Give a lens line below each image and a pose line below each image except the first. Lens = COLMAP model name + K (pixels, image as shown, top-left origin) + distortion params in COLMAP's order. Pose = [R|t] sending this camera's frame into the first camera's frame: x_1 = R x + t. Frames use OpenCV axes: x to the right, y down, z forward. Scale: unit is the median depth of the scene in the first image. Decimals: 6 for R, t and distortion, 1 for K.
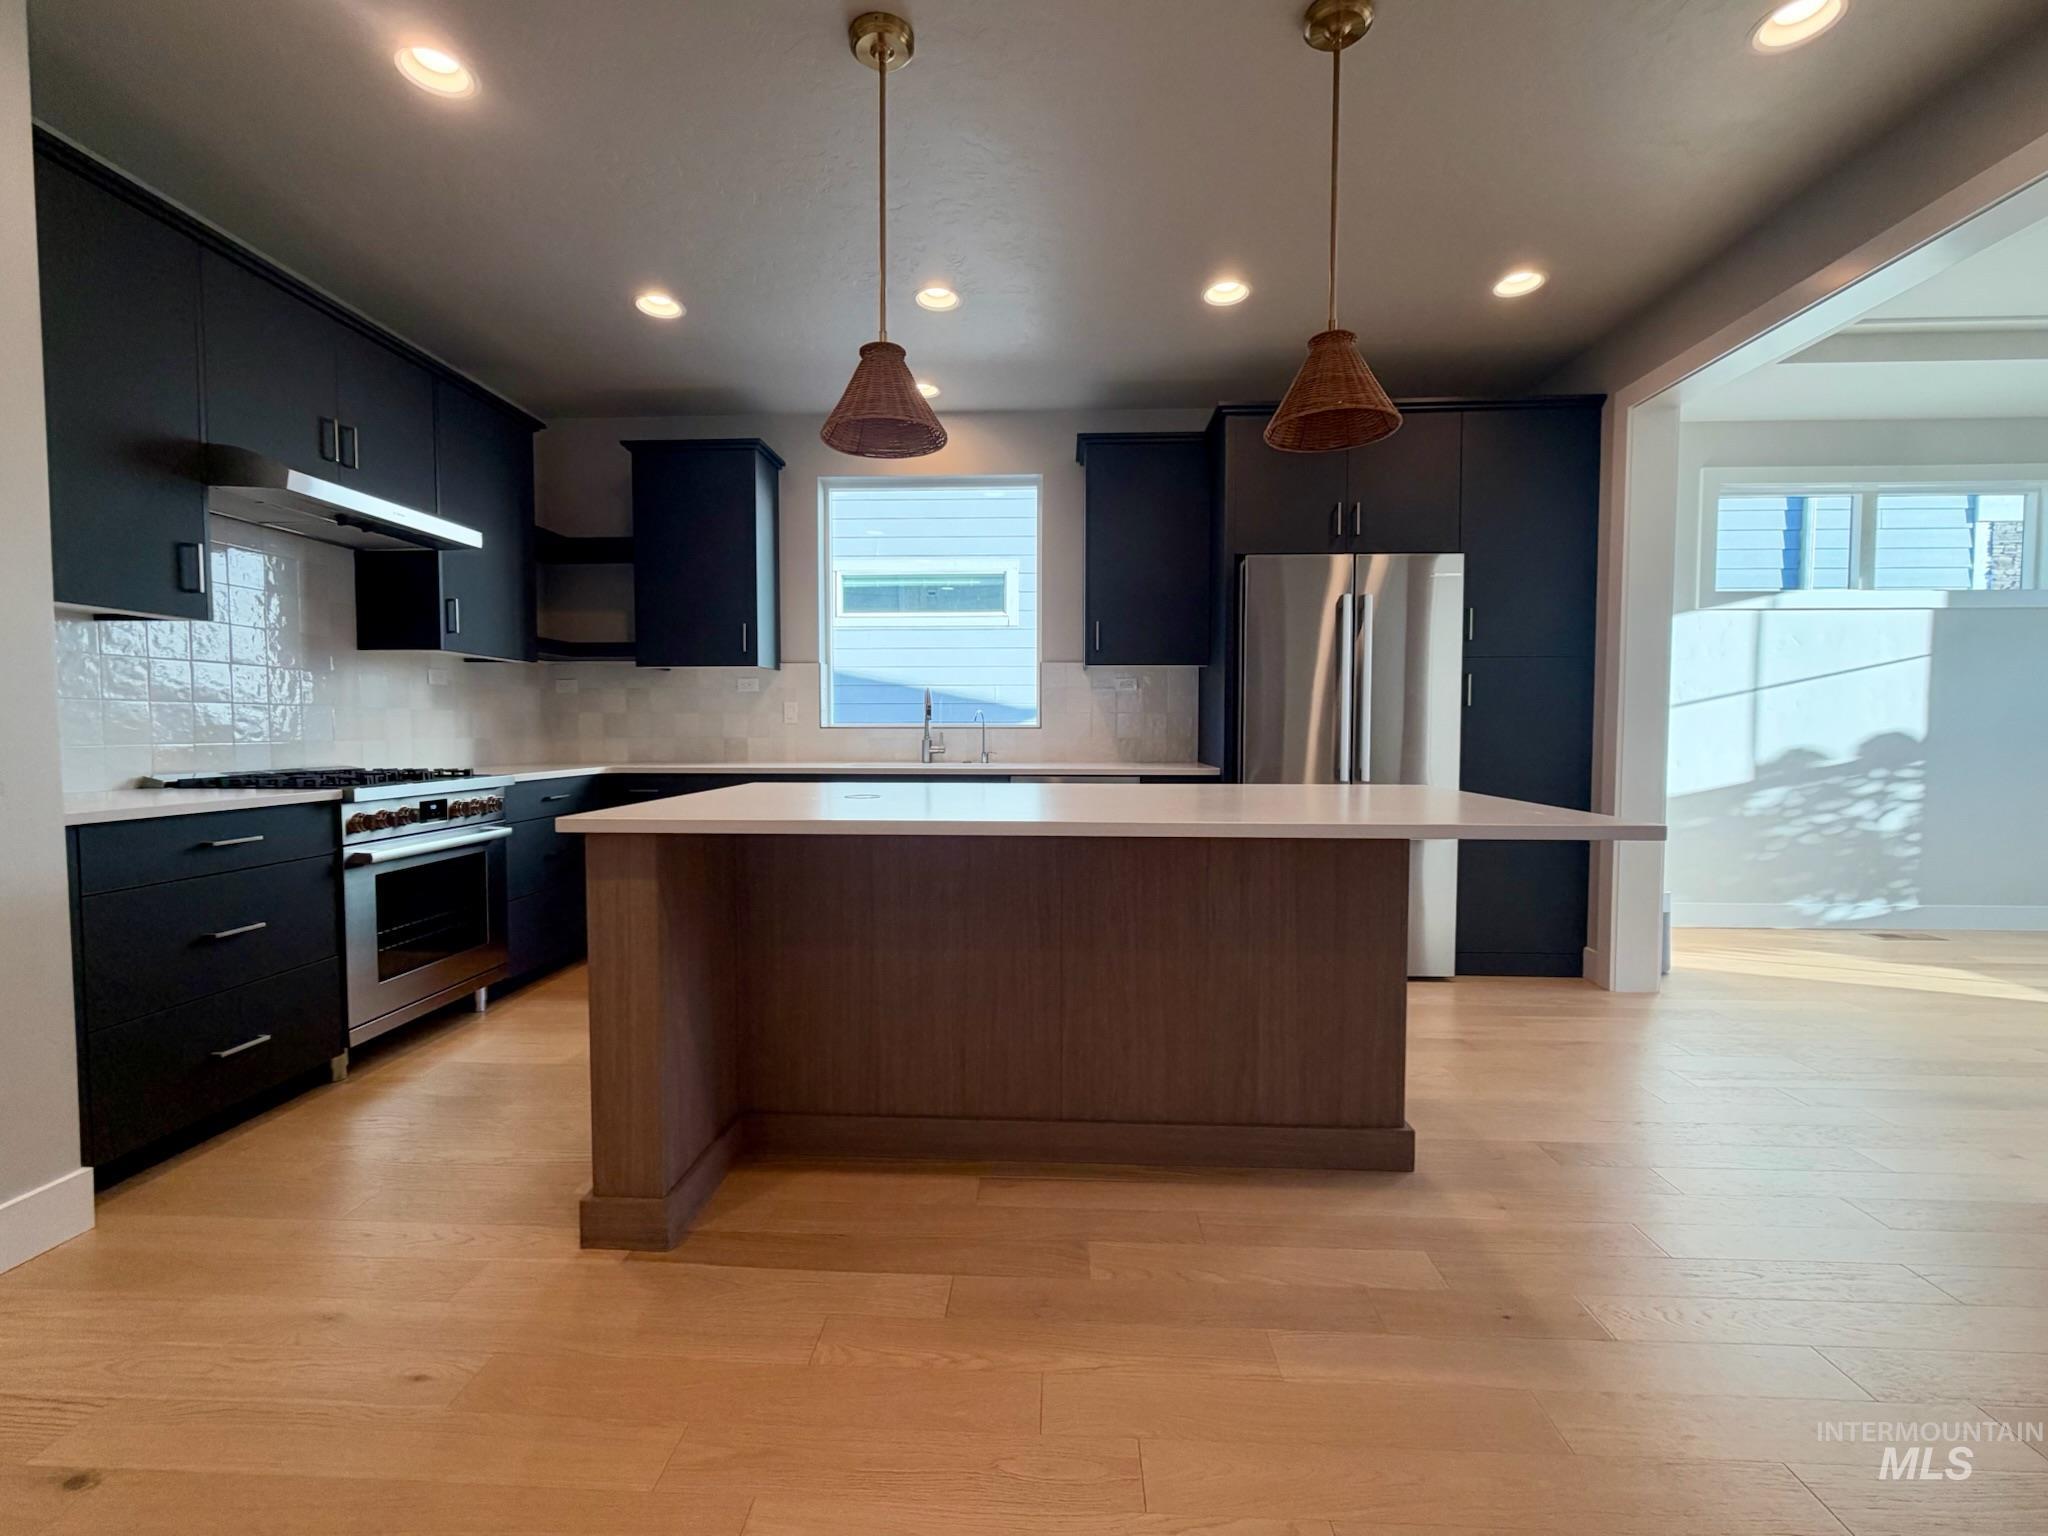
lens RADIAL K [[867.8, 0, 1019.5], [0, 867.8, 766.3], [0, 0, 1]] dist [-0.000924, -0.000235]
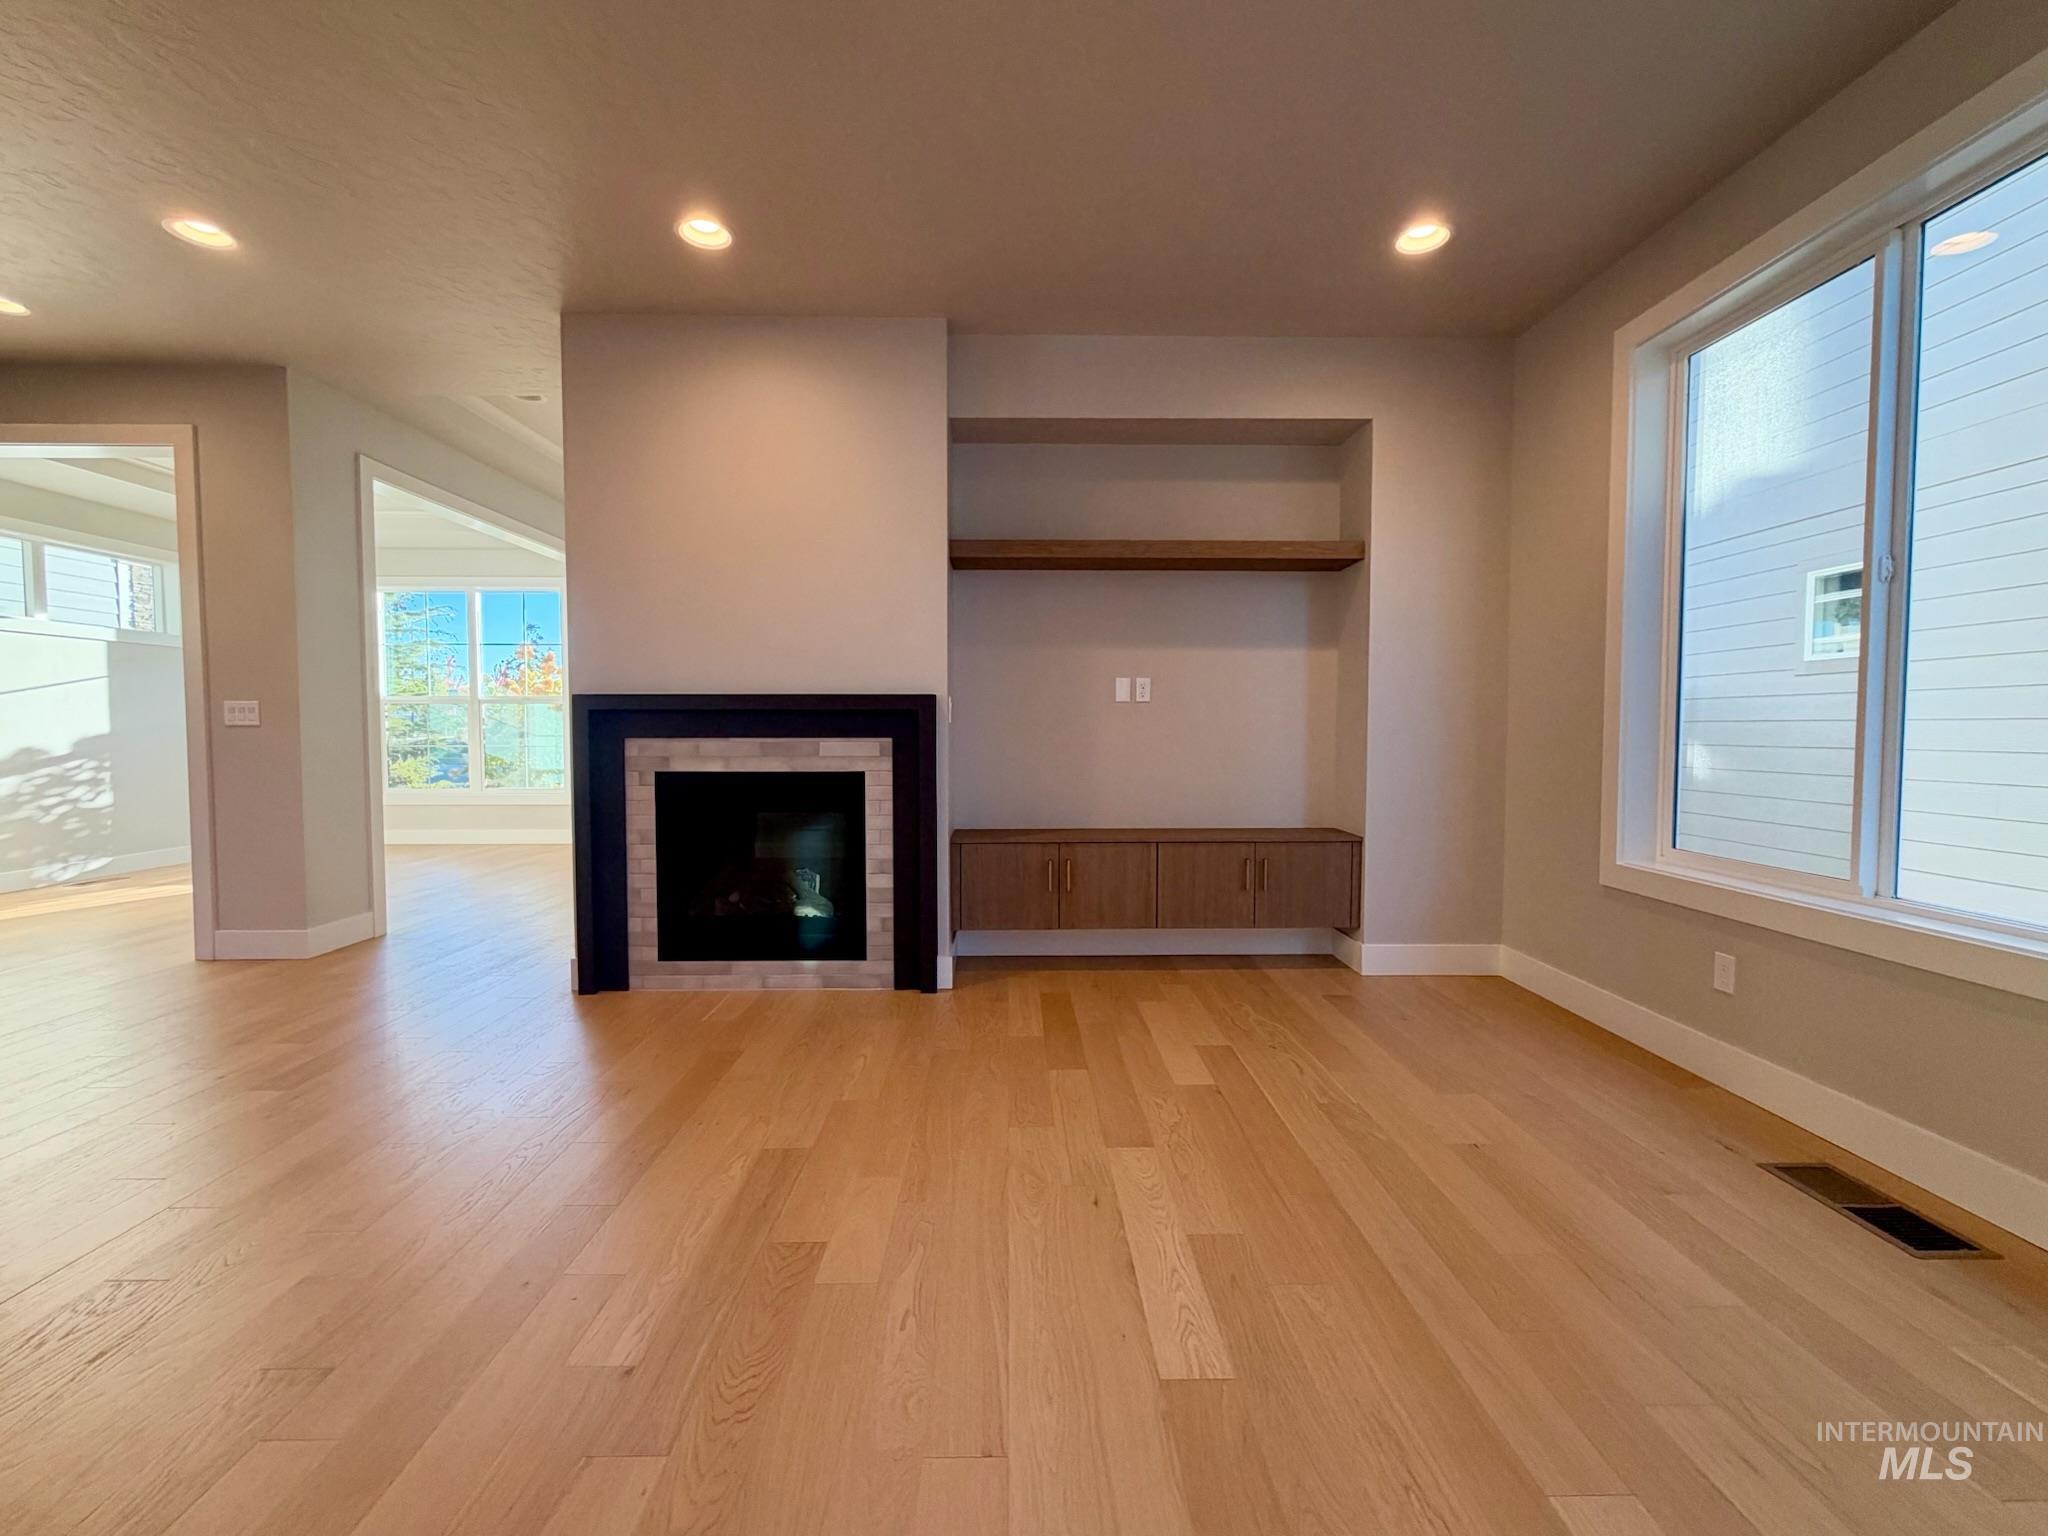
lens RADIAL K [[867.8, 0, 1019.5], [0, 867.8, 766.3], [0, 0, 1]] dist [-0.000924, -0.000235]
pose [[-0.061326, -0.044776, 0.997113, -0.498977], [0.045811, 0.997814, 0.047625, 0.021335], [-0.997066, 0.048599, -0.059141, -0.441509]]
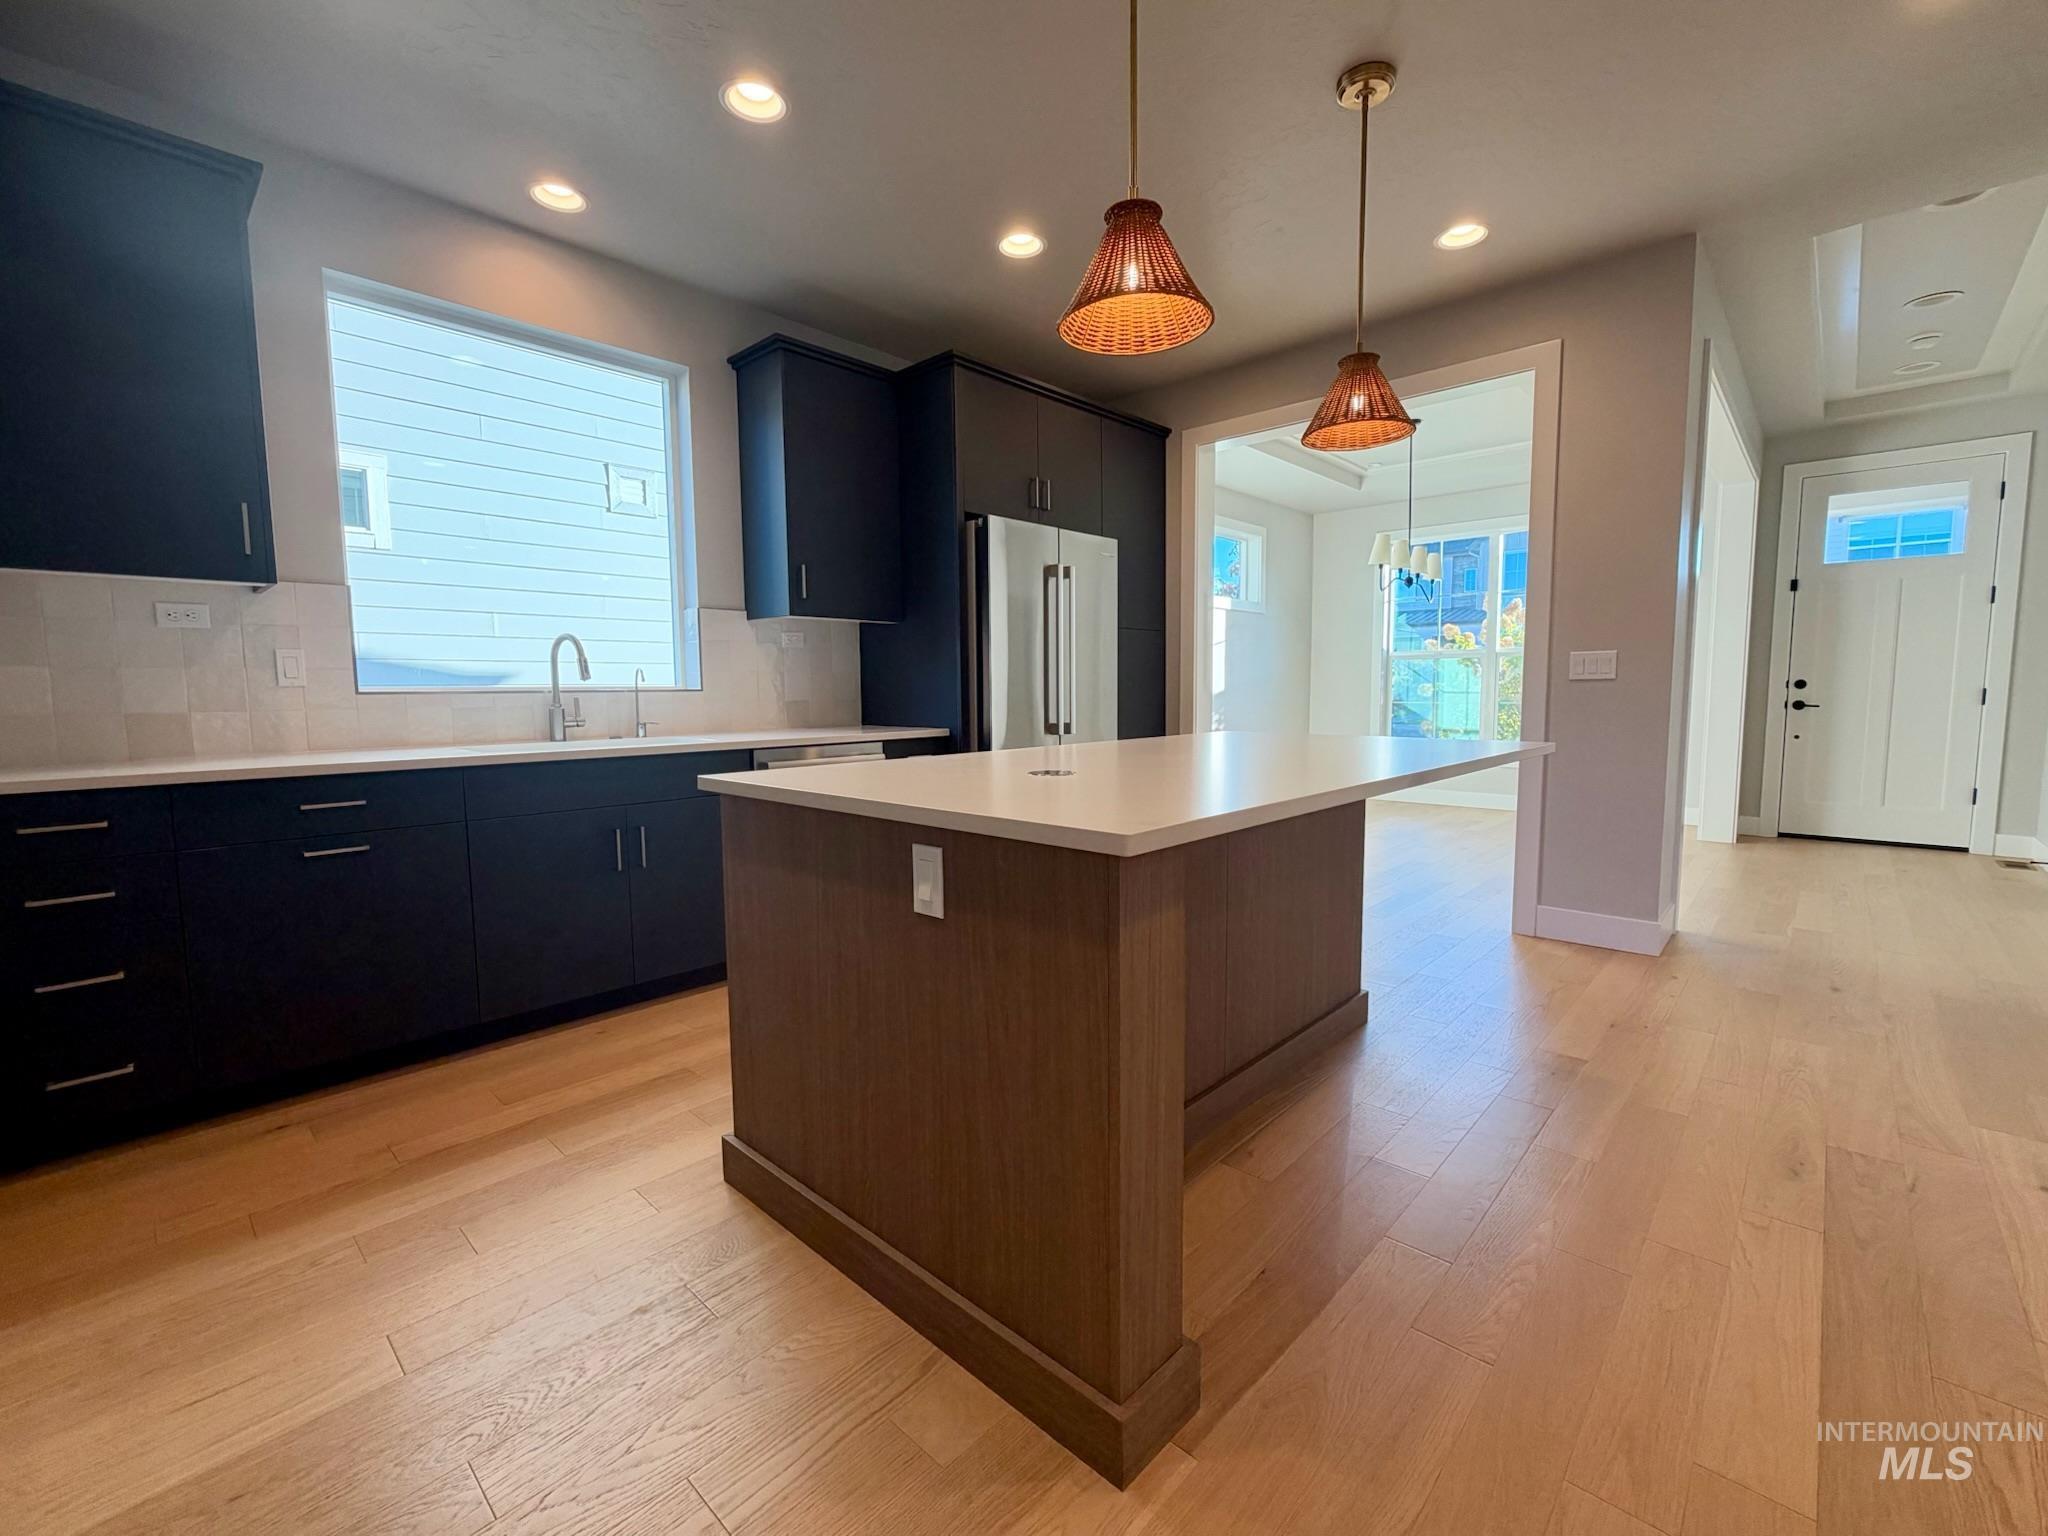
lens RADIAL K [[867.8, 0, 1019.5], [0, 867.8, 766.3], [0, 0, 1]] dist [-0.000924, -0.000235]
pose [[0.653782, -0.073915, 0.753064, -0.484526], [0.043206, 0.997240, 0.060372, -0.011969], [-0.755449, -0.006933, 0.655171, 0.308494]]
